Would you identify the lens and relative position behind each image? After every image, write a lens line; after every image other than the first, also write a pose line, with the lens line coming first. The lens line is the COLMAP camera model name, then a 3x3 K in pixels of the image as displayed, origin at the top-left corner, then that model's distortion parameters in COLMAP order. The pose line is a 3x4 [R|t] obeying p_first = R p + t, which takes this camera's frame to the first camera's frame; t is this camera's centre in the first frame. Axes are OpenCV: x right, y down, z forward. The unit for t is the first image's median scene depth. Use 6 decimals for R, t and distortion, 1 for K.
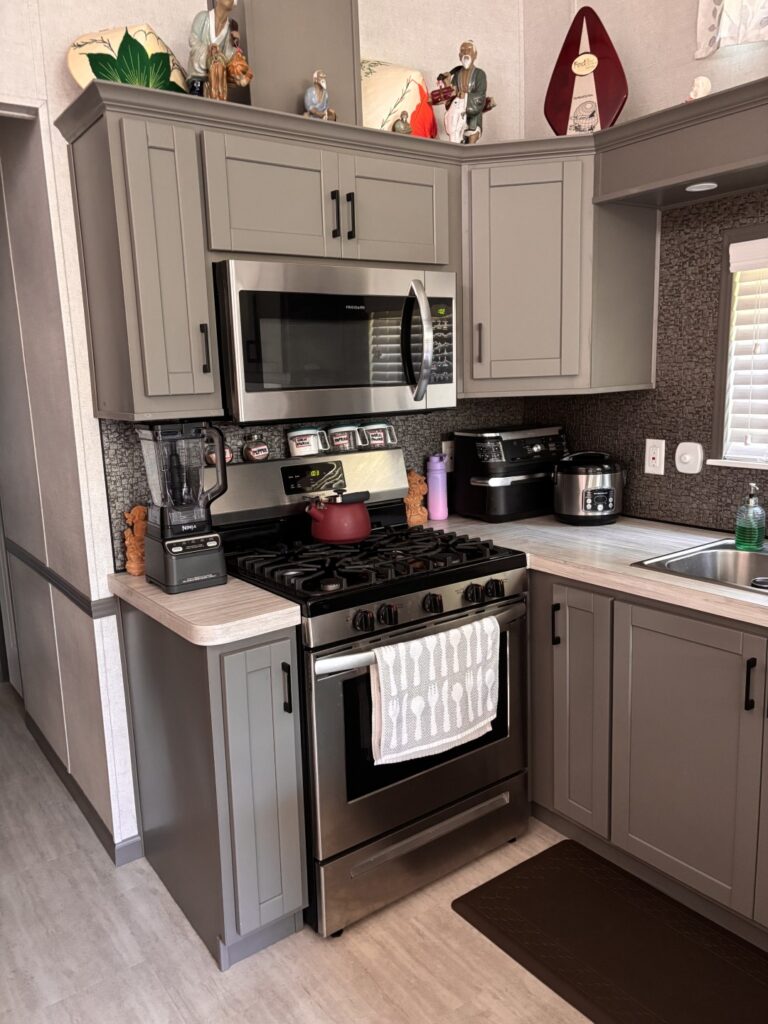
lens RADIAL K [[770.6, 0, 379.1], [0, 770.6, 509.7], [0, 0, 1]] dist [0.054437, -0.073290]
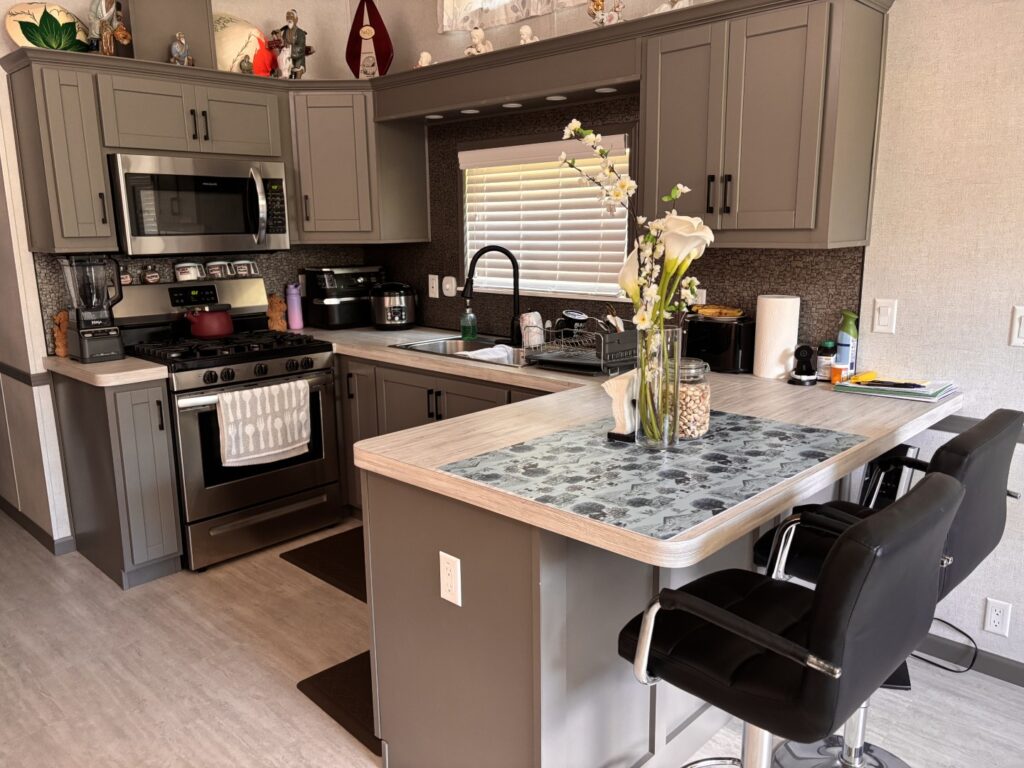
lens RADIAL K [[770.6, 0, 513.0], [0, 770.6, 386.4], [0, 0, 1]] dist [0.054437, -0.073290]
pose [[0.982812, -0.015013, 0.183996, 0.264584], [0.009709, 0.999512, 0.029697, 0.103614], [-0.184352, -0.027400, 0.982478, -0.643552]]
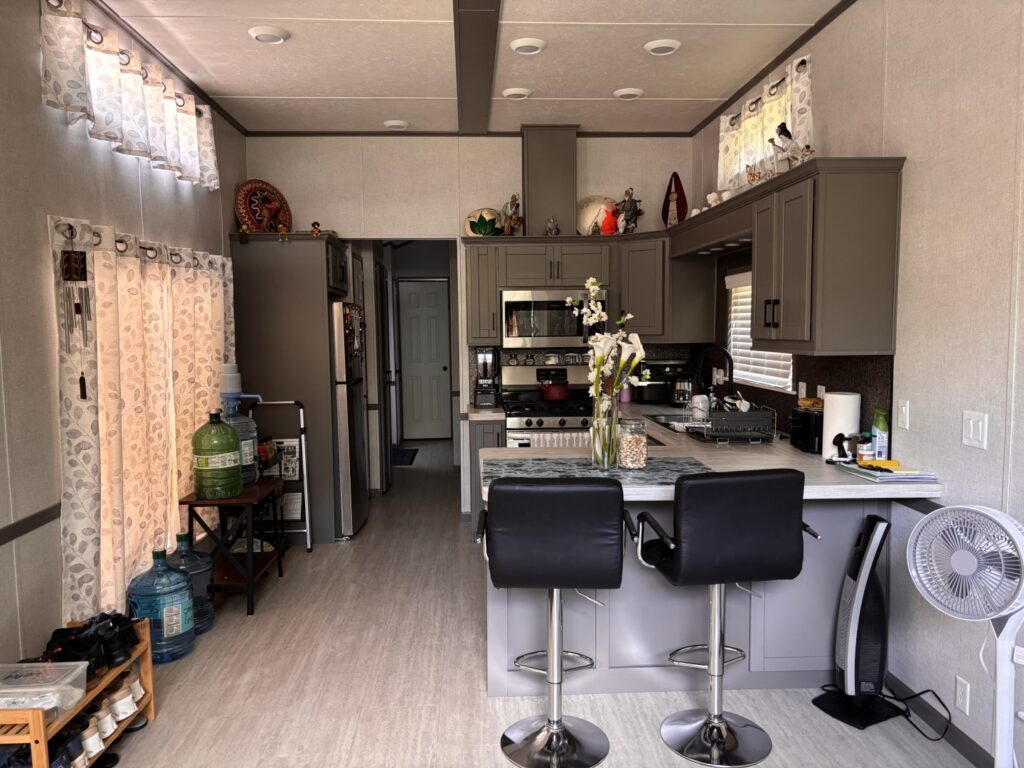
lens RADIAL K [[770.6, 0, 513.0], [0, 770.6, 386.4], [0, 0, 1]] dist [0.054437, -0.073290]
pose [[0.842492, 0.067631, -0.534447, 1.156310], [-0.110966, 0.992600, -0.049318, 0.133327], [0.527157, 0.100856, 0.843762, -1.110983]]
